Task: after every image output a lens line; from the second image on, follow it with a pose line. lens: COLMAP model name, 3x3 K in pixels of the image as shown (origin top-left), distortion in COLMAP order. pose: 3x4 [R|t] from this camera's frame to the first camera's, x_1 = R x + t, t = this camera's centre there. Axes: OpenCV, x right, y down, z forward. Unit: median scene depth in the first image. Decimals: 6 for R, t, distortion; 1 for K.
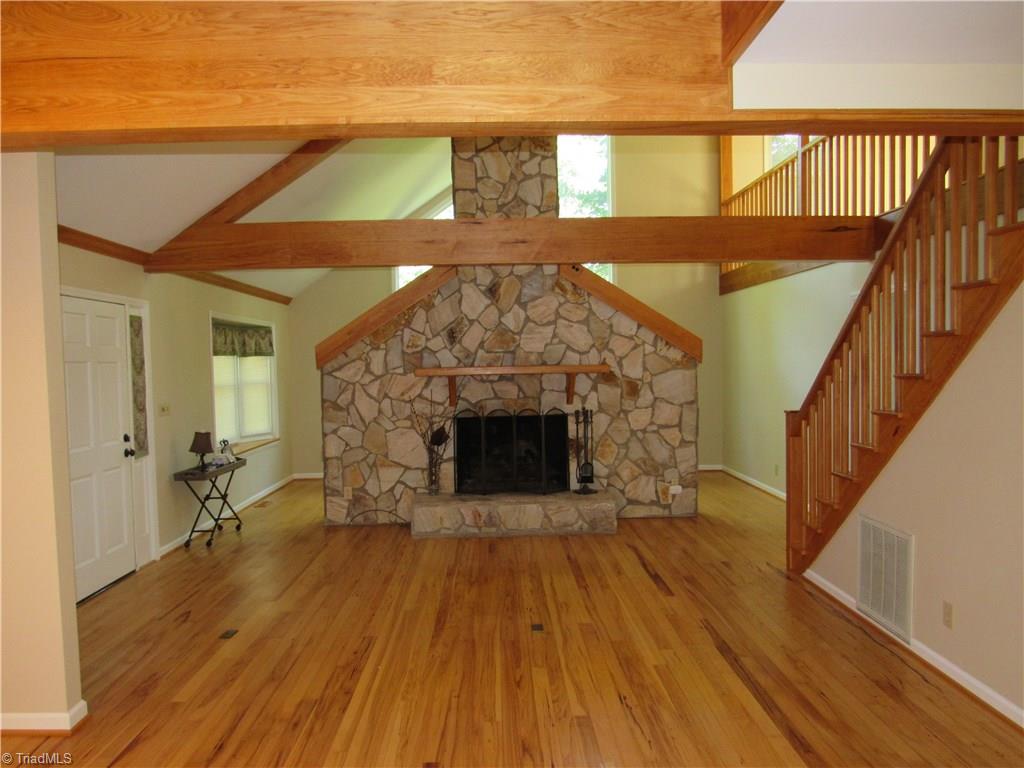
lens RADIAL K [[745.9, 0, 515.7], [0, 745.9, 372.5], [0, 0, 1]] dist [-0.000421, 0.000696]
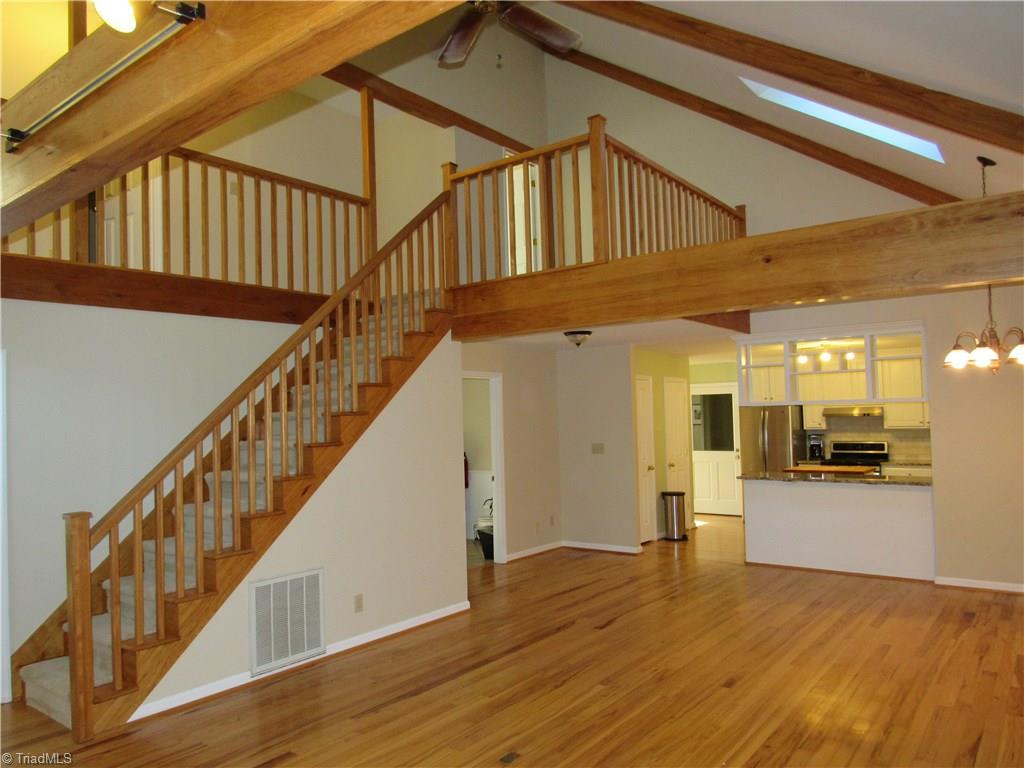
lens RADIAL K [[745.9, 0, 501.8], [0, 745.9, 376.0], [0, 0, 1]] dist [-0.000421, 0.000696]
pose [[-0.775392, 0.070404, 0.627543, -0.614824], [0.046439, 0.997432, -0.054522, -0.032311], [-0.629770, -0.013133, -0.776671, 2.017578]]
